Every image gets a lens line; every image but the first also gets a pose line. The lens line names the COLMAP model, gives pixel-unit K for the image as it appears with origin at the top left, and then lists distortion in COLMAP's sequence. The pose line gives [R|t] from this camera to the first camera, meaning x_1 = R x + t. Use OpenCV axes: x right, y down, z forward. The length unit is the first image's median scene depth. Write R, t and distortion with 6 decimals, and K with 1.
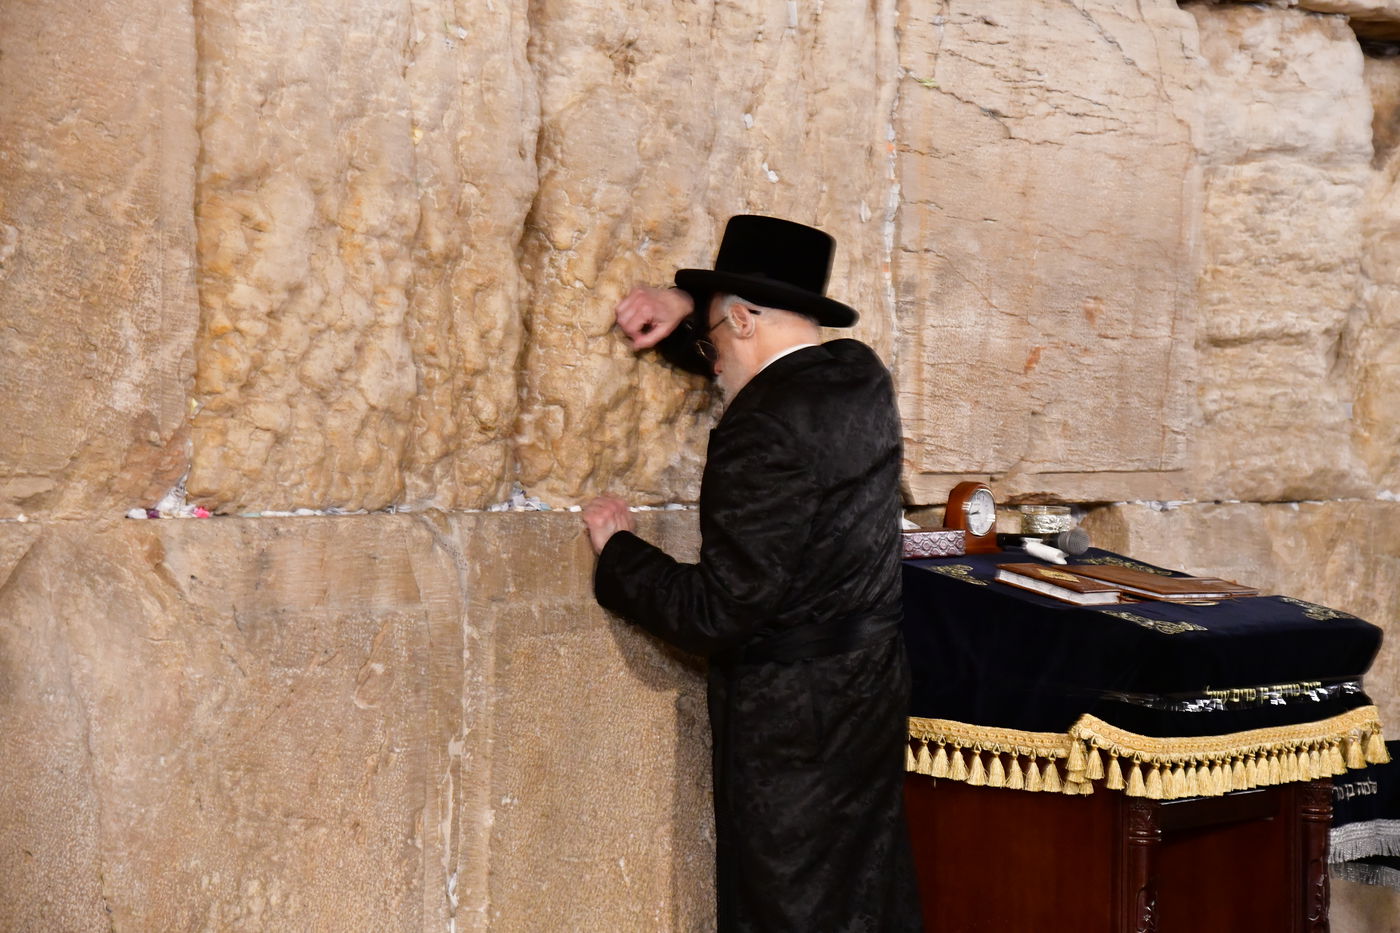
lens RADIAL K [[3358.7, 0, 718.2], [0, 3358.7, 465.6], [0, 0, 1]] dist [0.745168, 0.675868]
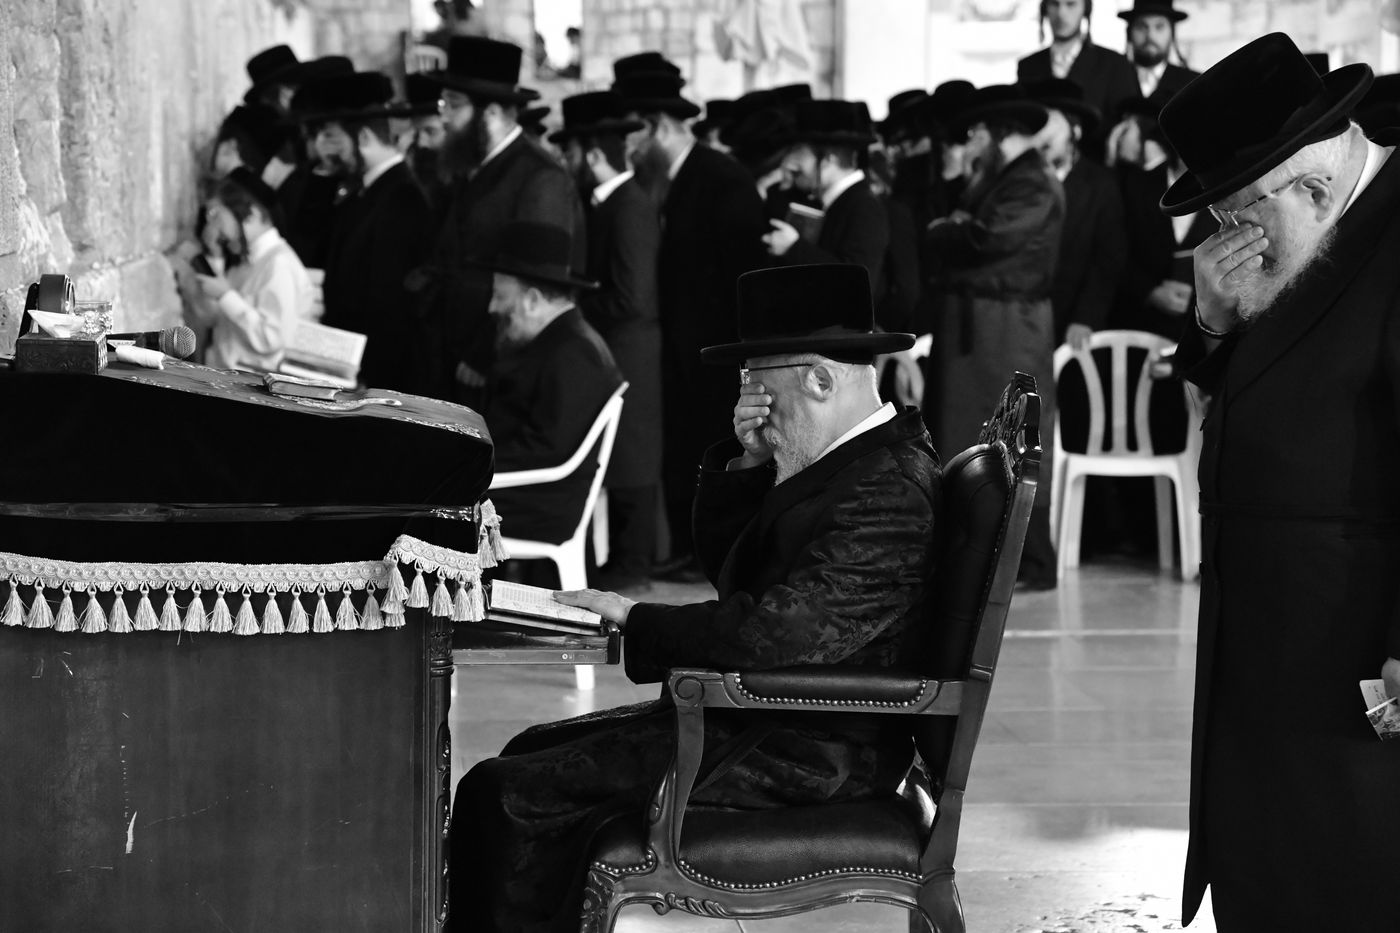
lens RADIAL K [[3737.9, 0, 700.0], [0, 3737.9, 466.5], [0, 0, 1]] dist [0.958166, 0.494708]
pose [[0.735011, -0.079471, 0.673382, -0.453029], [0.036366, 0.996299, 0.077886, -0.016287], [-0.677080, -0.032759, 0.735180, 0.220623]]
